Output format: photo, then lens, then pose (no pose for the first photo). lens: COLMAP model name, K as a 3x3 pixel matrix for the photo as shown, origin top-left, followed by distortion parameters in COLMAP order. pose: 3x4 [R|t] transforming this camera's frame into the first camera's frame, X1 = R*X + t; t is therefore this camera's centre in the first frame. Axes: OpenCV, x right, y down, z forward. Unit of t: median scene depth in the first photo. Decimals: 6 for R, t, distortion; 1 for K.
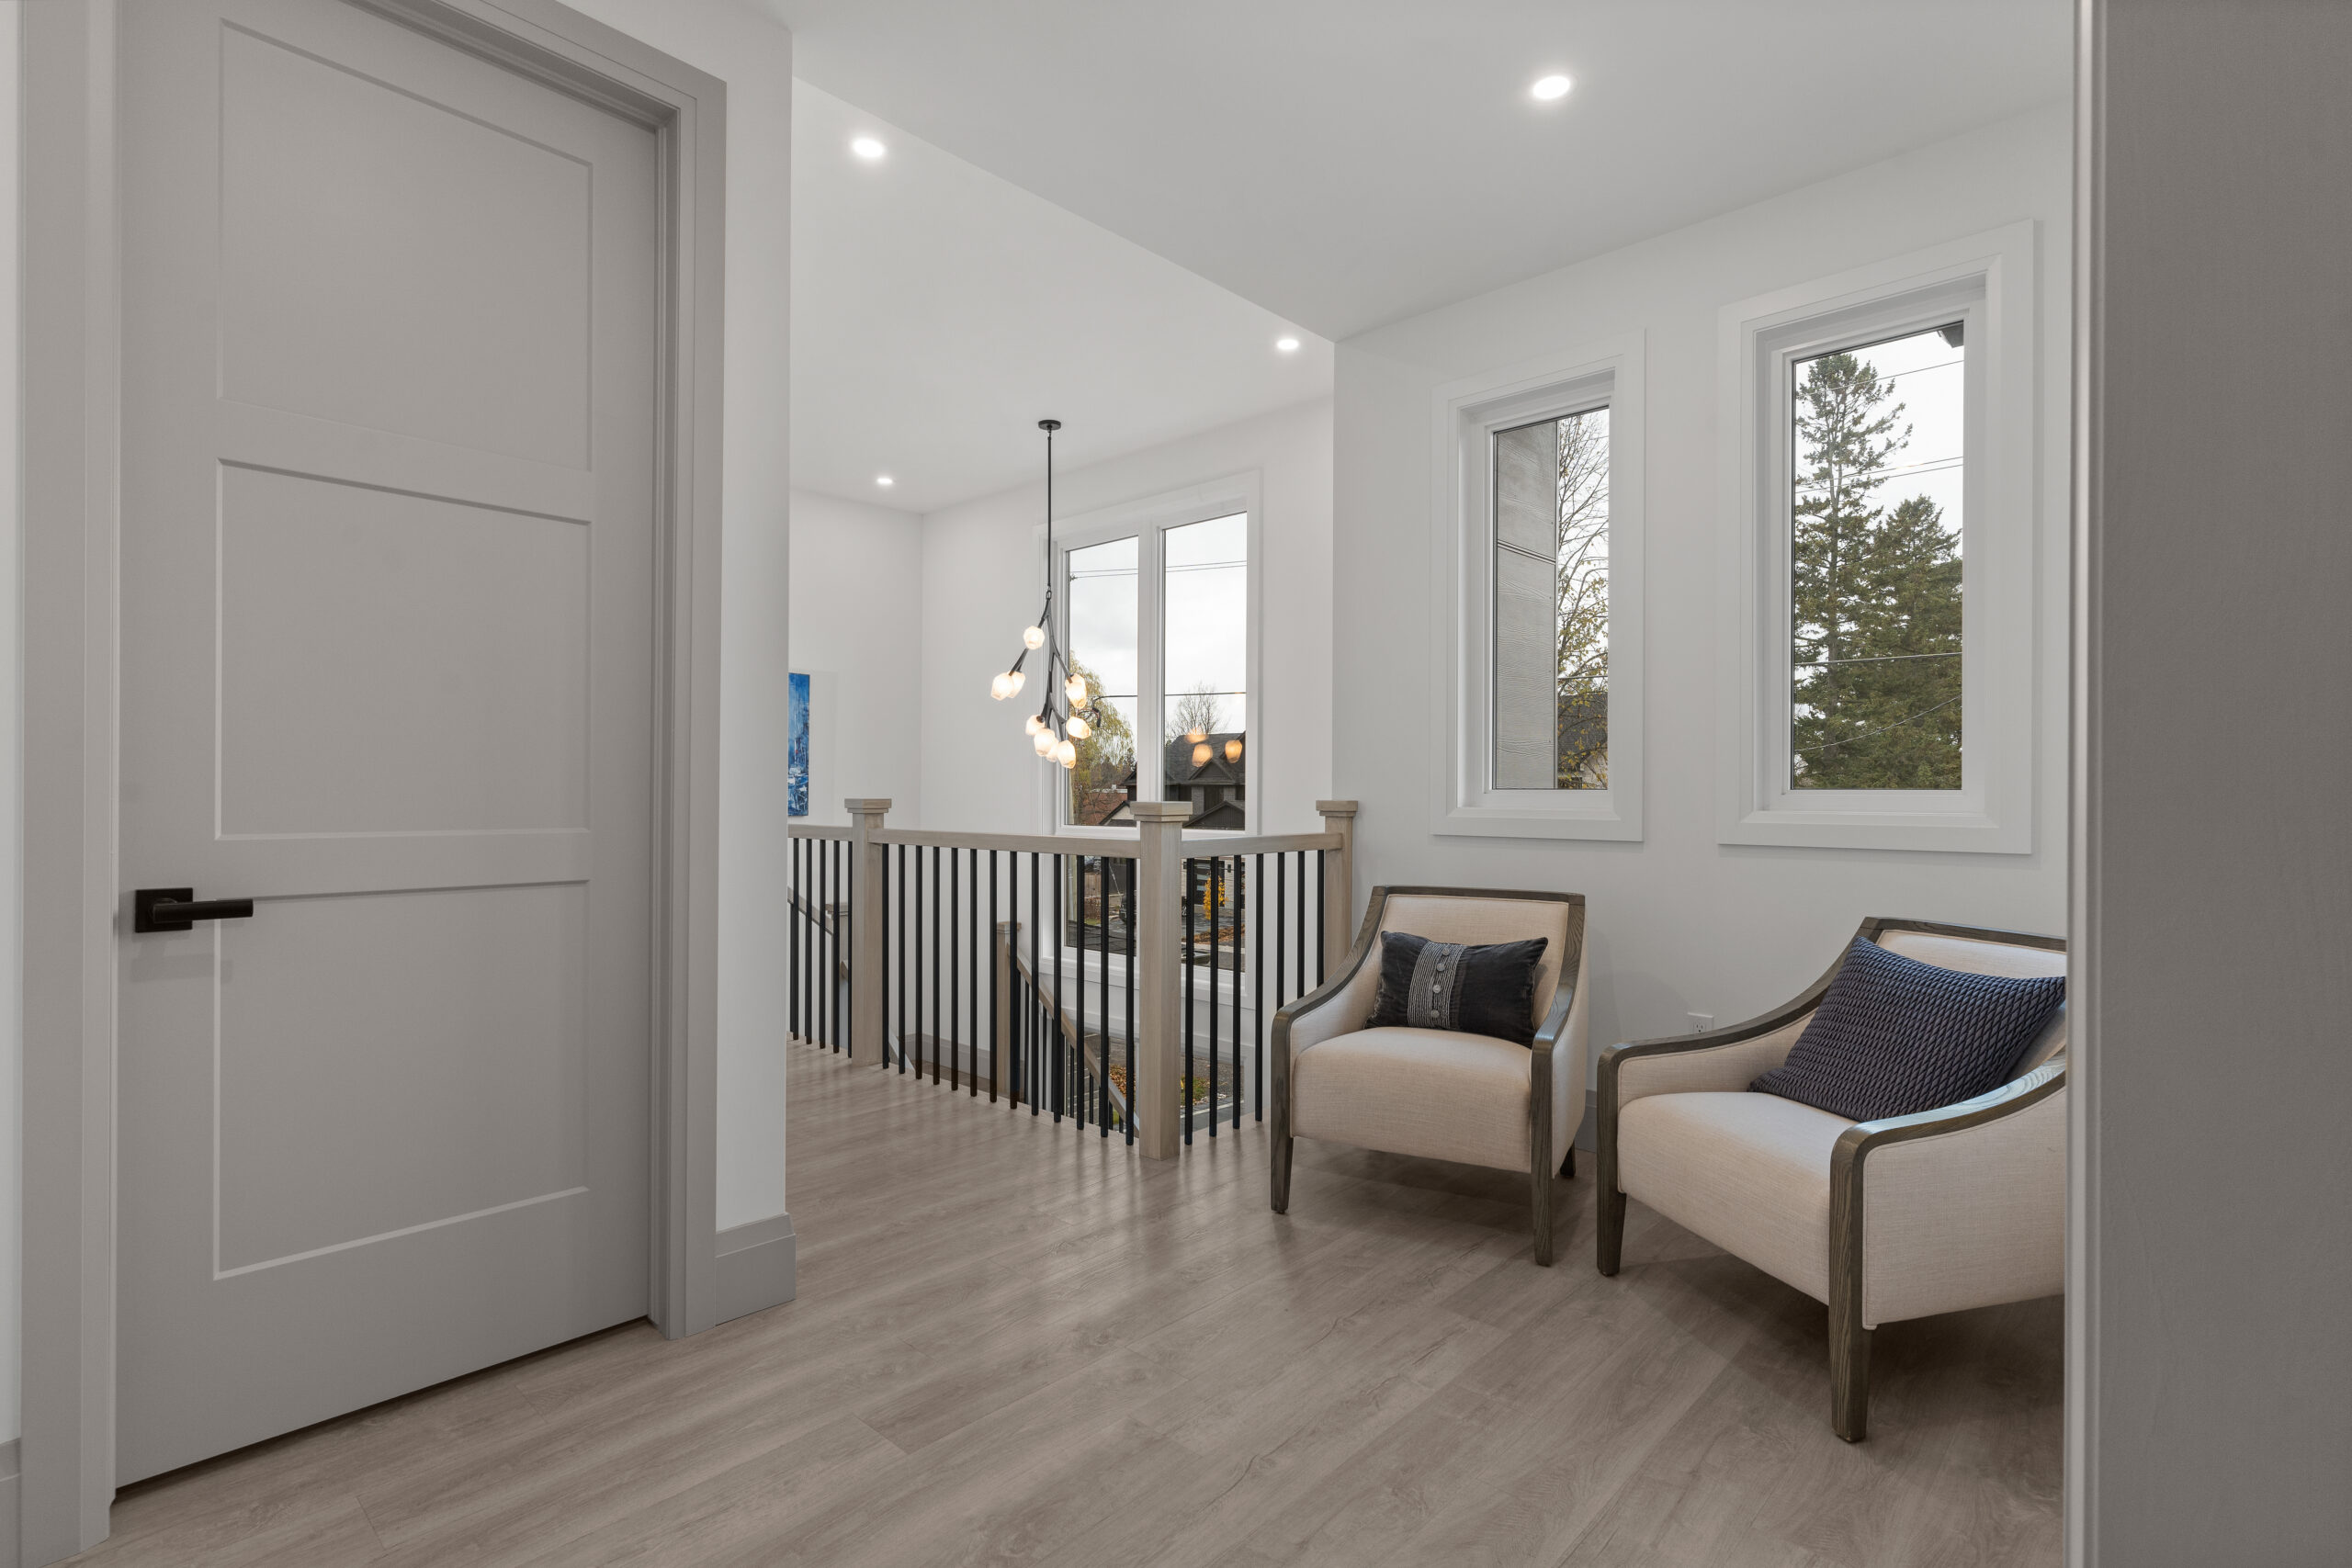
lens RADIAL K [[1112.4, 0, 1178.5], [0, 1112.4, 791.6], [0, 0, 1]] dist [0.003843, 0.000829]
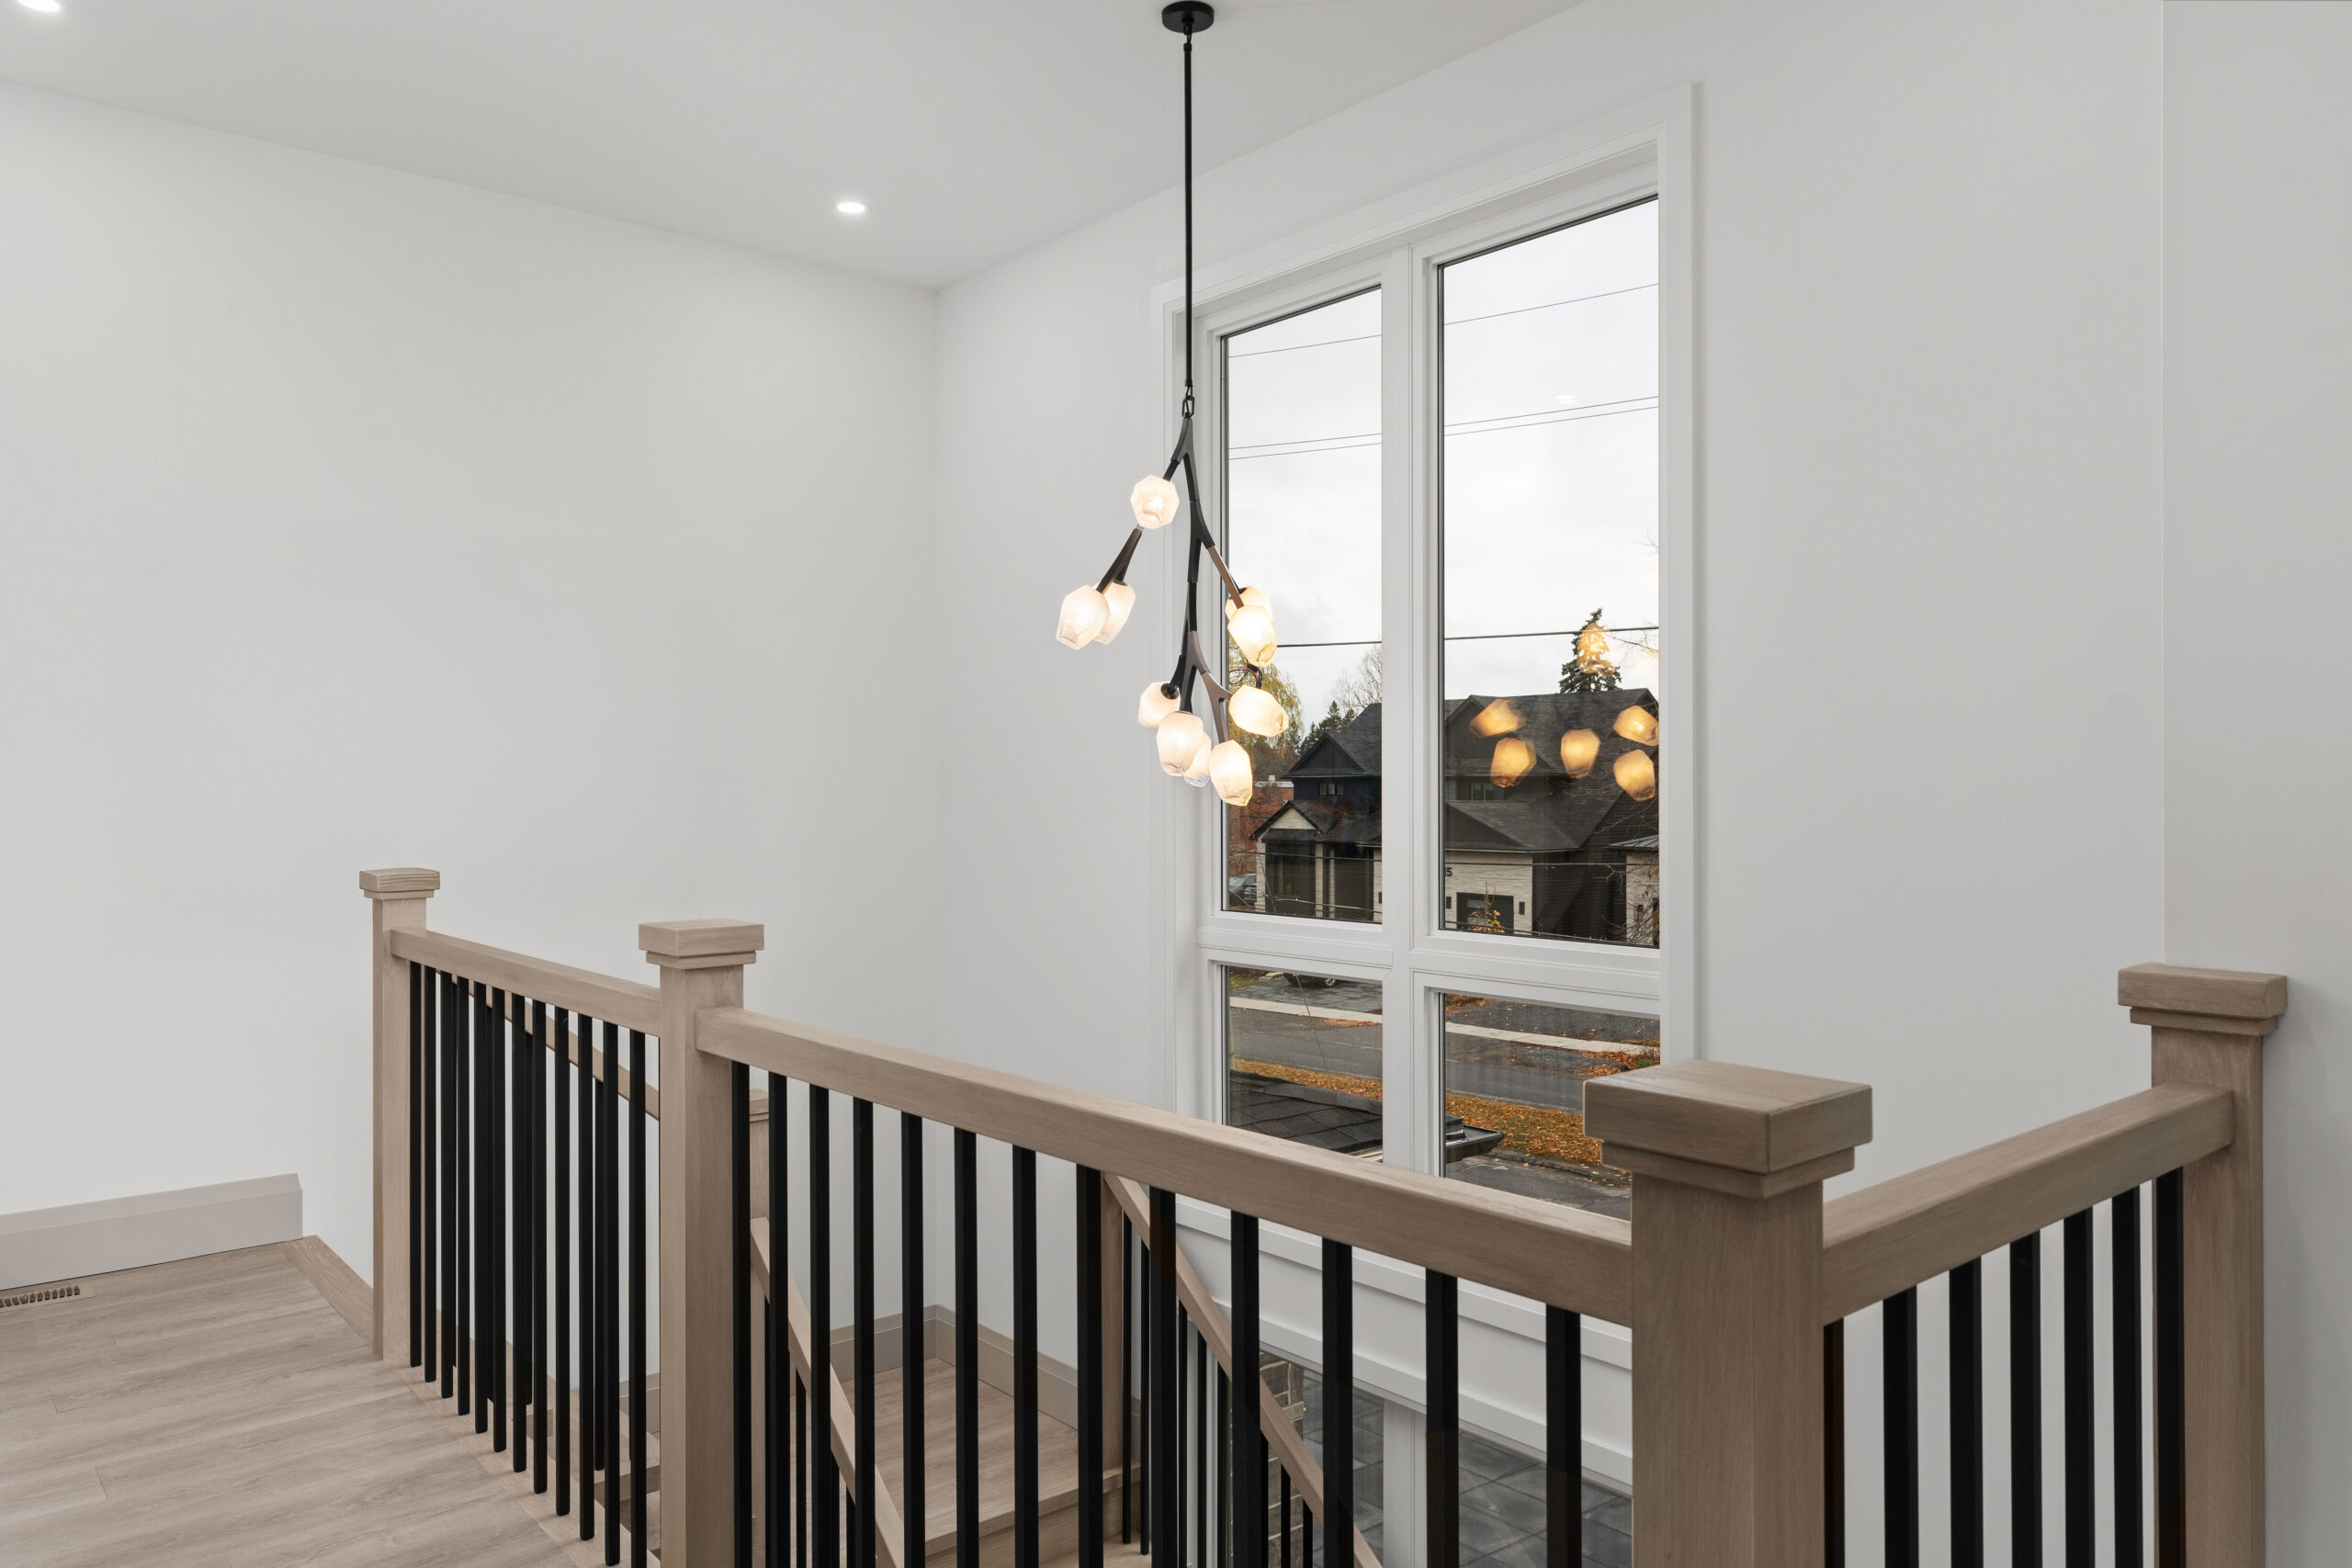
lens RADIAL K [[1613.3, 0, 1175.2], [0, 1613.3, 782.2], [0, 0, 1]] dist [0.007935, -0.001484]
pose [[0.993023, -0.005710, -0.117783, -0.047369], [0.005436, 0.999982, -0.002655, -0.027674], [0.117796, 0.001997, 0.993036, 0.365118]]
